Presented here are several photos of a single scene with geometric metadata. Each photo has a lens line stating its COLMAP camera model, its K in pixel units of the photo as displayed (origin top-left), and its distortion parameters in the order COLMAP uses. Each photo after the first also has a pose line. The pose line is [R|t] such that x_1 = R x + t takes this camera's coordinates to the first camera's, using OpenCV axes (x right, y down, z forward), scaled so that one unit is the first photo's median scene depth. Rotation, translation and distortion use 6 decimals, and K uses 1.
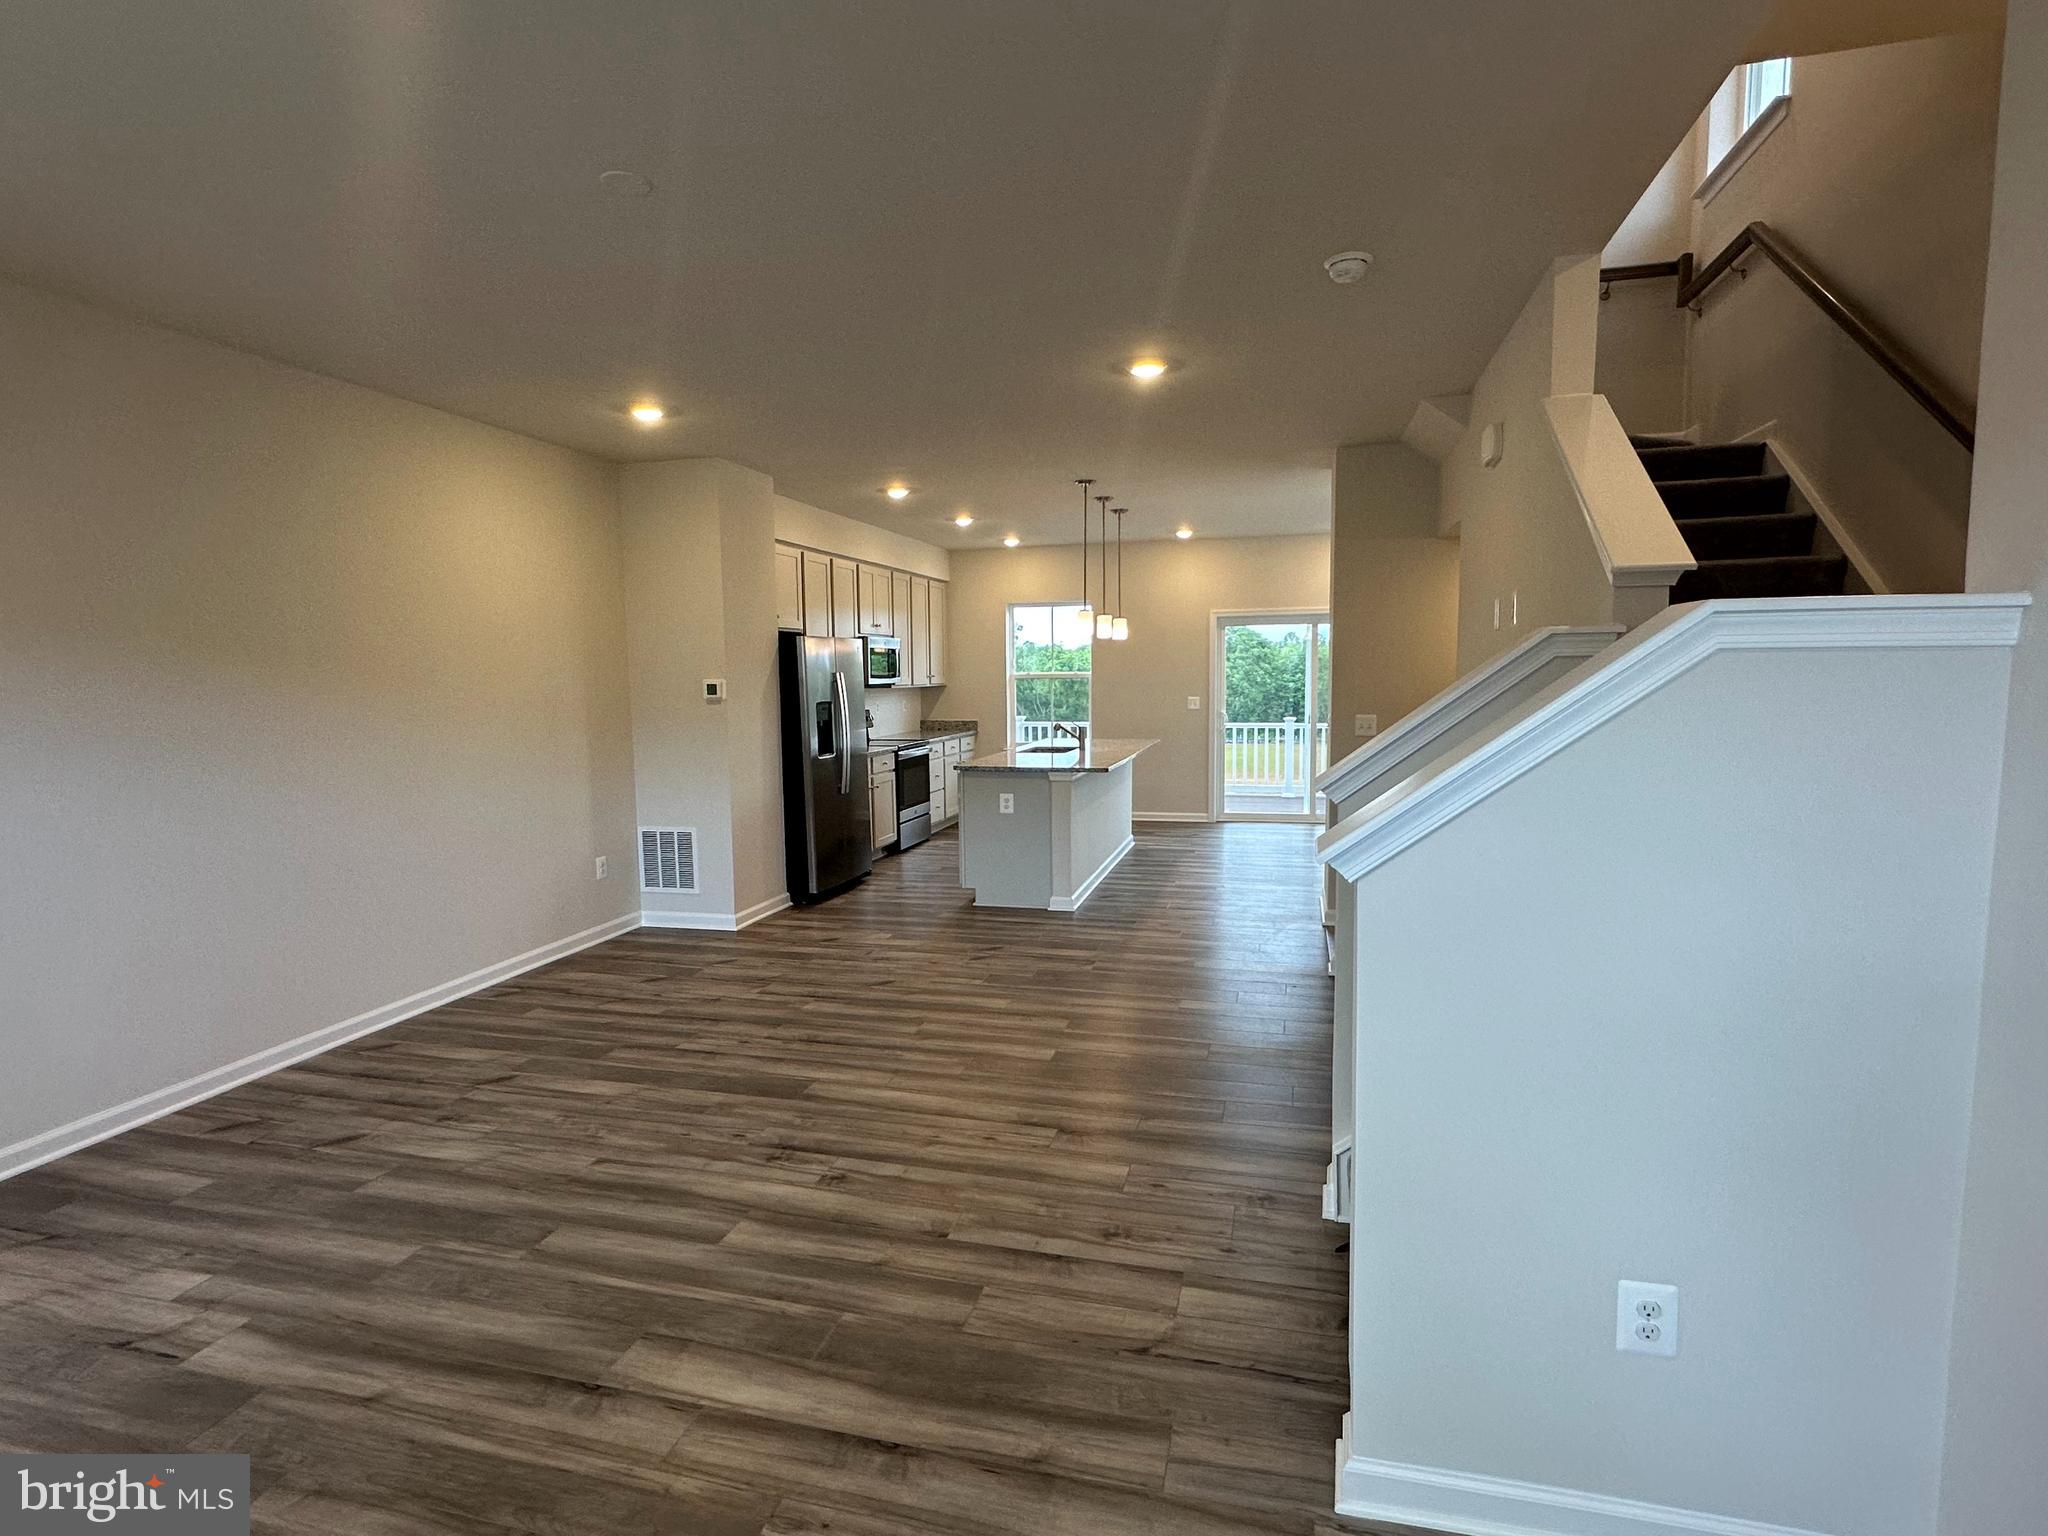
lens RADIAL K [[1025.4, 0, 1026.5], [0, 1025.4, 766.6], [0, 0, 1]] dist [0.001537, 0.005214]
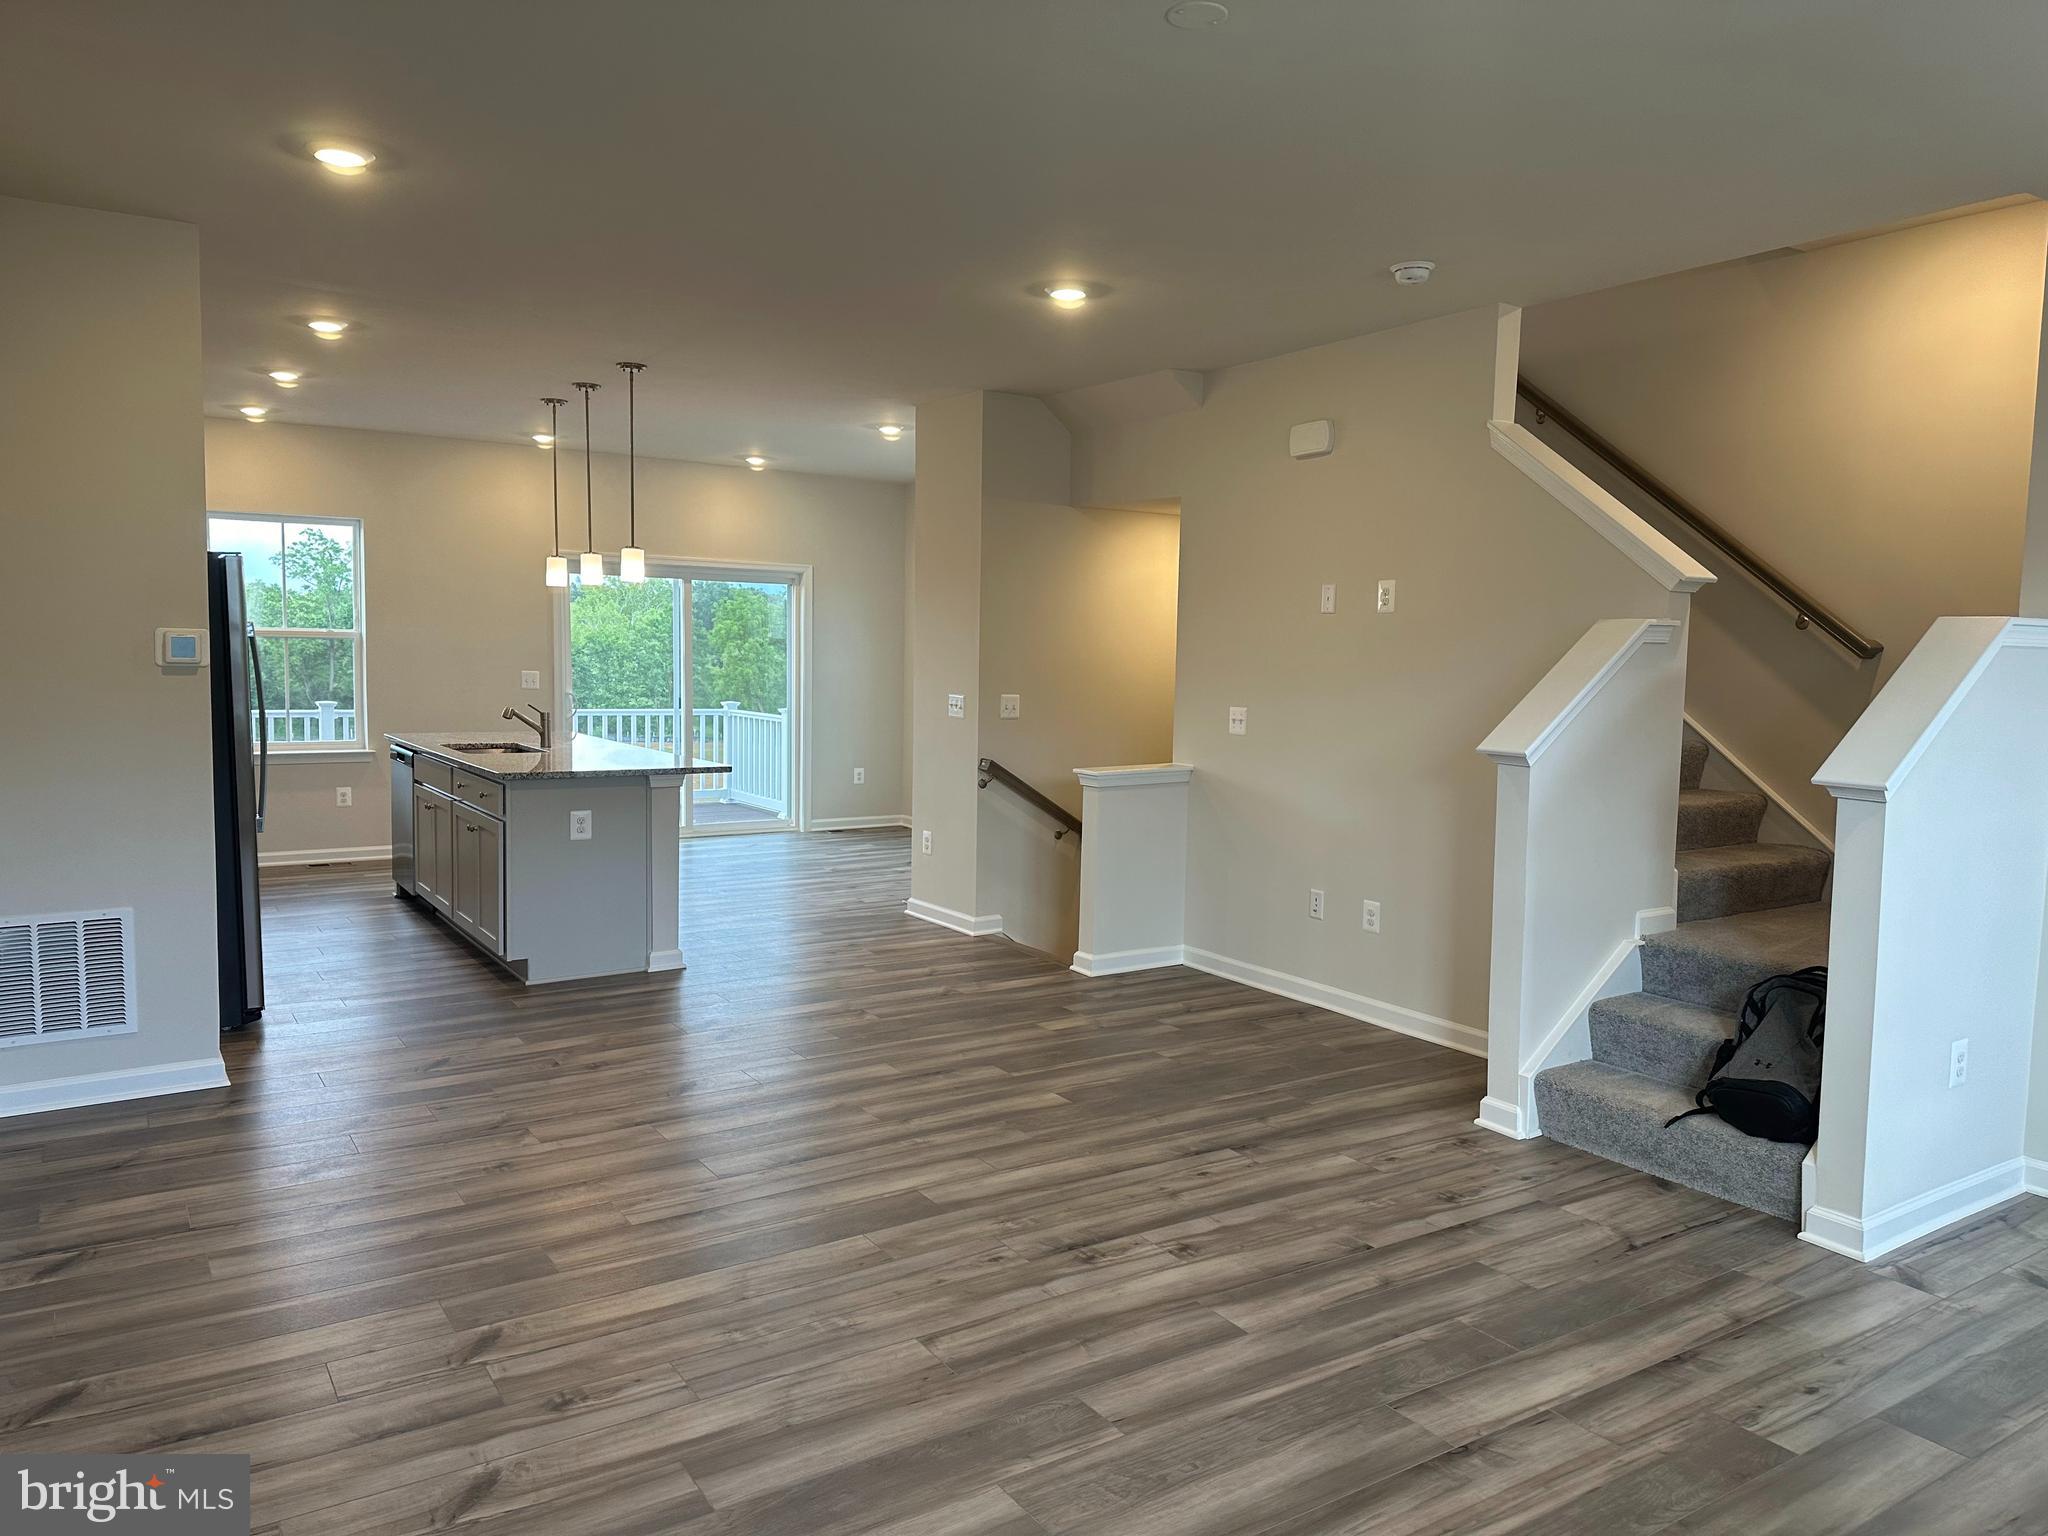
lens RADIAL K [[1428.9, 0, 1008.2], [0, 1428.9, 746.3], [0, 0, 1]] dist [0.067871, -0.076637]
pose [[0.667063, -0.027513, 0.744493, -0.923433], [0.040238, 0.999190, 0.000872, -0.009866], [-0.743914, 0.029375, 0.667630, 0.256270]]
